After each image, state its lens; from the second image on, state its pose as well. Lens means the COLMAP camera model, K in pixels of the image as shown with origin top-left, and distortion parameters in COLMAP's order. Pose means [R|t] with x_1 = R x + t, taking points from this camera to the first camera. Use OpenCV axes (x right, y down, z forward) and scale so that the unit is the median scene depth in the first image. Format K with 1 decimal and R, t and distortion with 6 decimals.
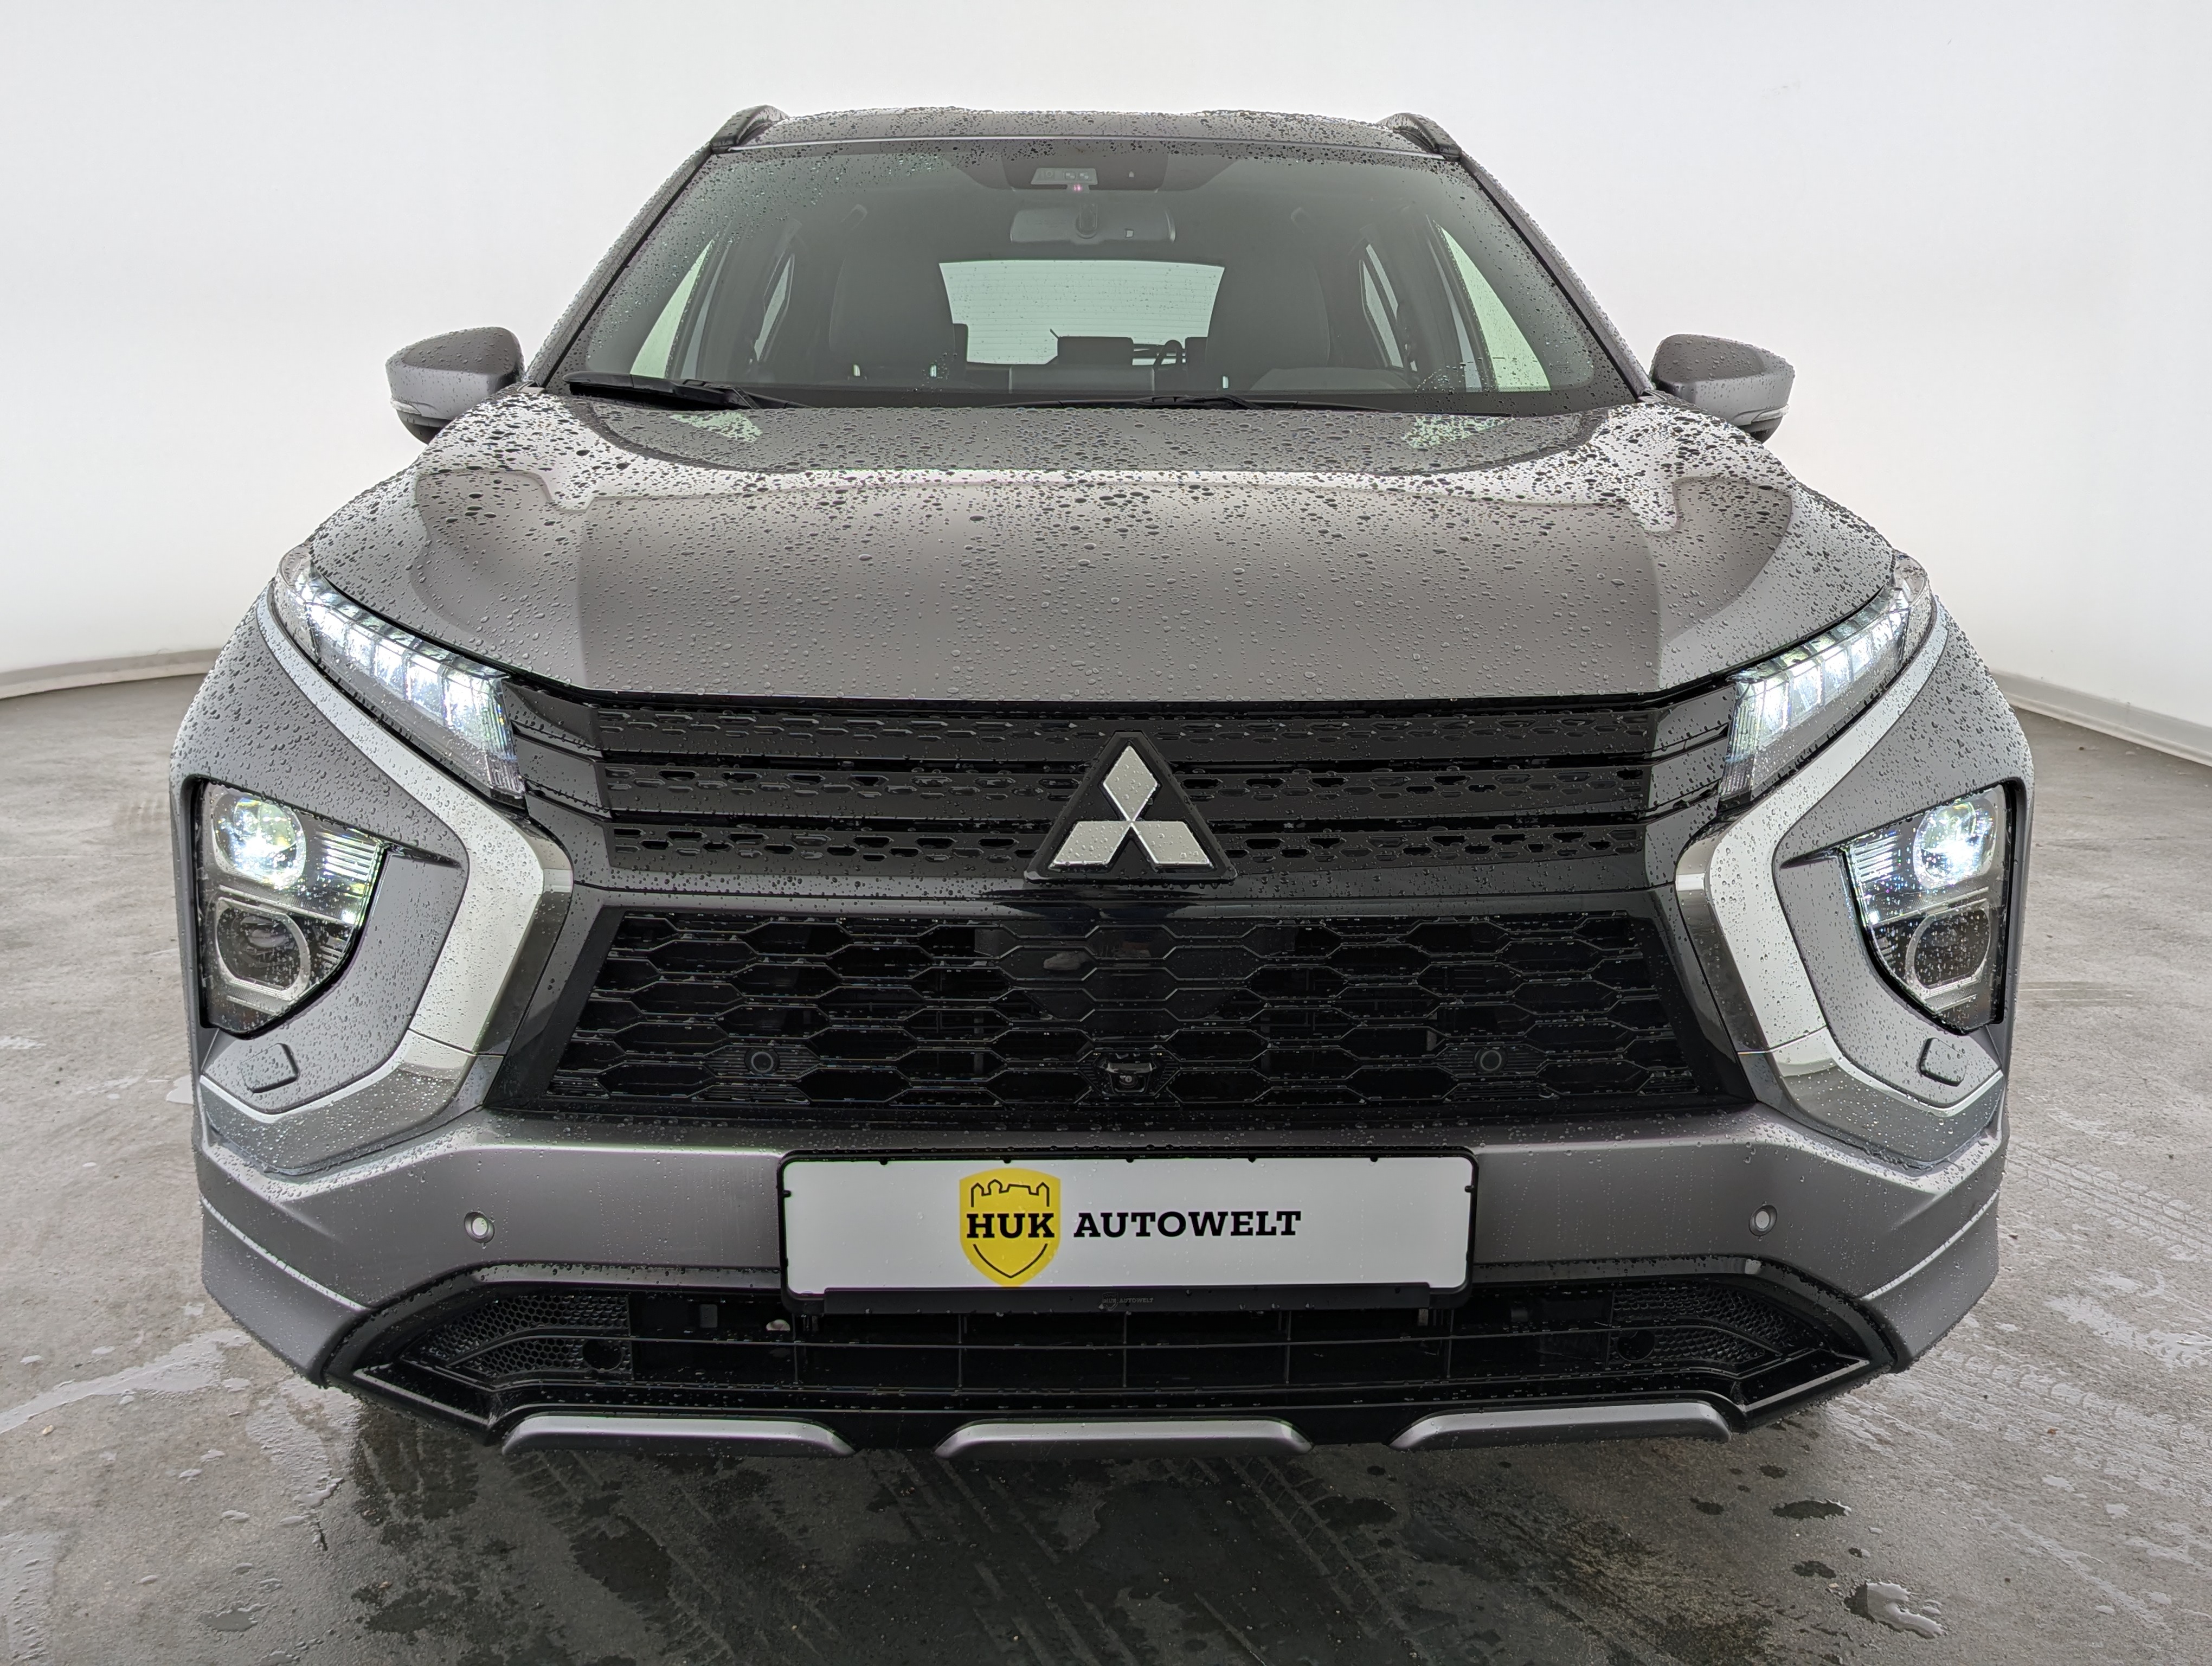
lens RADIAL K [[2159.1, 0, 1150.2], [0, 2159.1, 797.9], [0, 0, 1]] dist [0.027183, 0.000000]
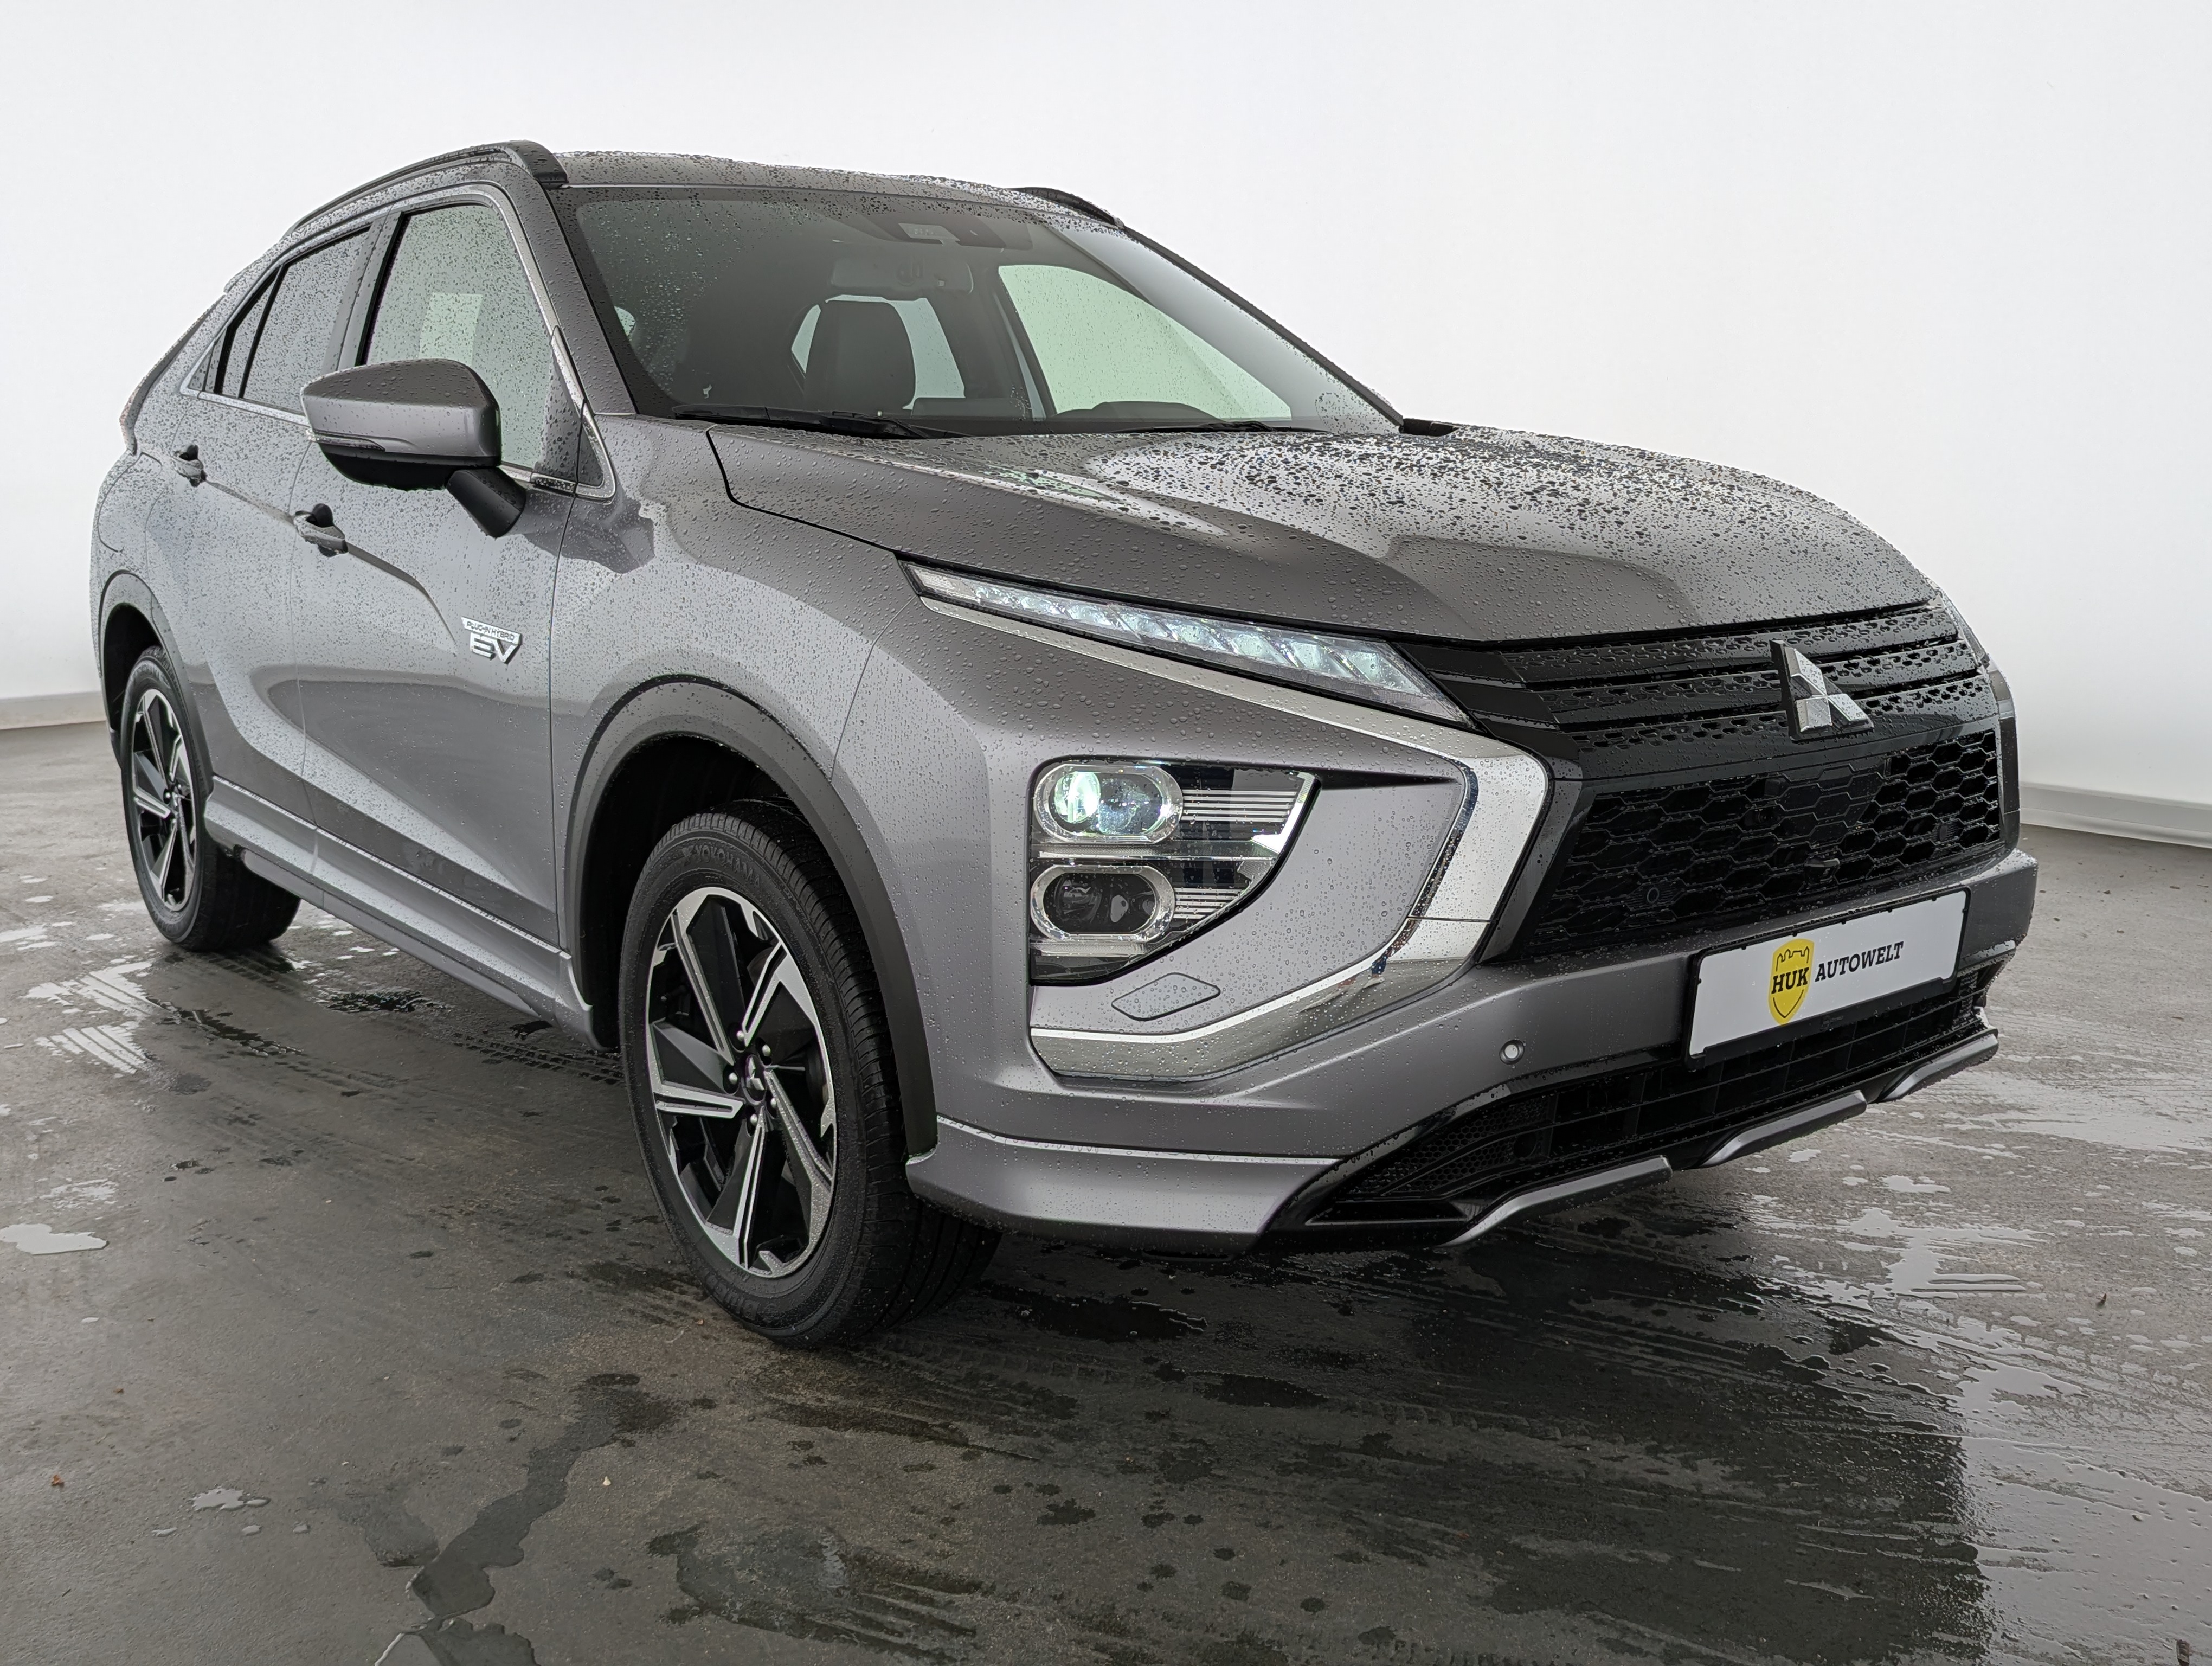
lens RADIAL K [[2159.1, 0, 1203.9], [0, 2159.1, 793.4], [0, 0, 1]] dist [0.027183, 0.000000]
pose [[0.785886, -0.108592, 0.608762, -0.982481], [0.120342, 0.992496, 0.021687, -0.005831], [-0.606549, 0.056216, 0.793056, 0.054125]]
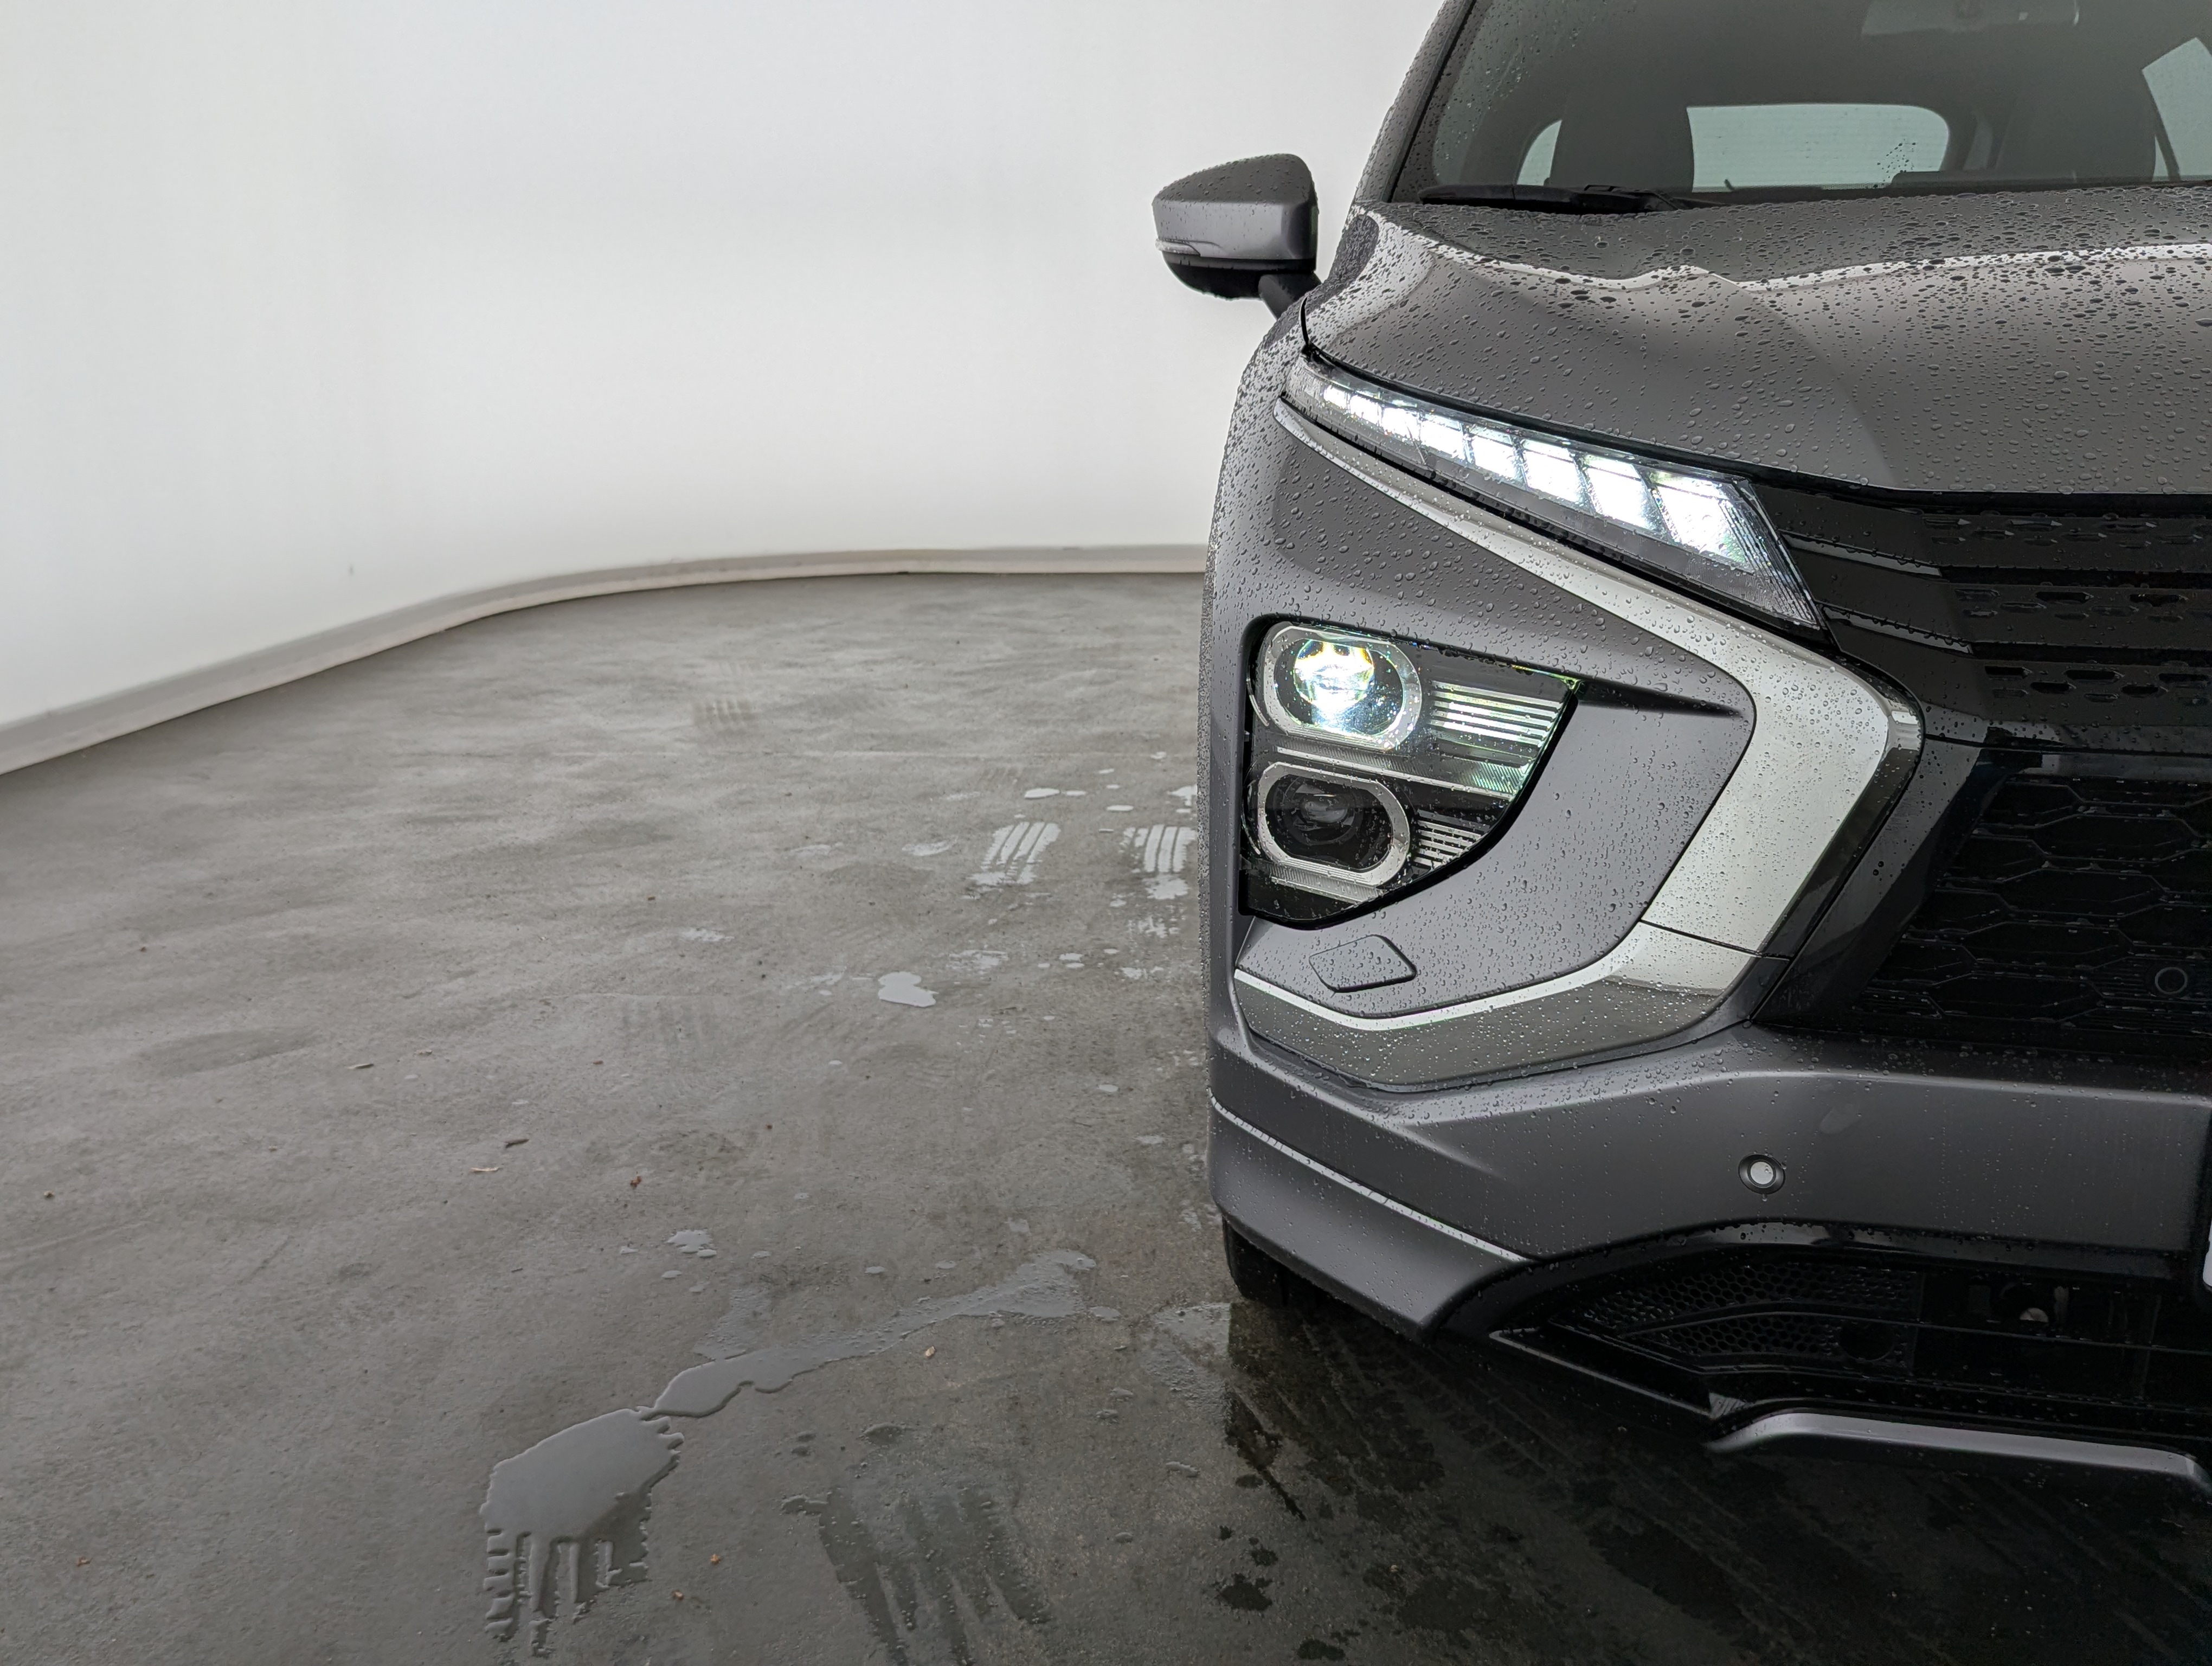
lens RADIAL K [[2159.1, 0, 1091.8], [0, 2159.1, 834.0], [0, 0, 1]] dist [0.027183, 0.000000]
pose [[0.983504, 0.027040, -0.178853, -0.326921], [-0.018792, 0.998688, 0.047646, 0.033382], [0.179906, -0.043499, 0.982722, 0.150000]]
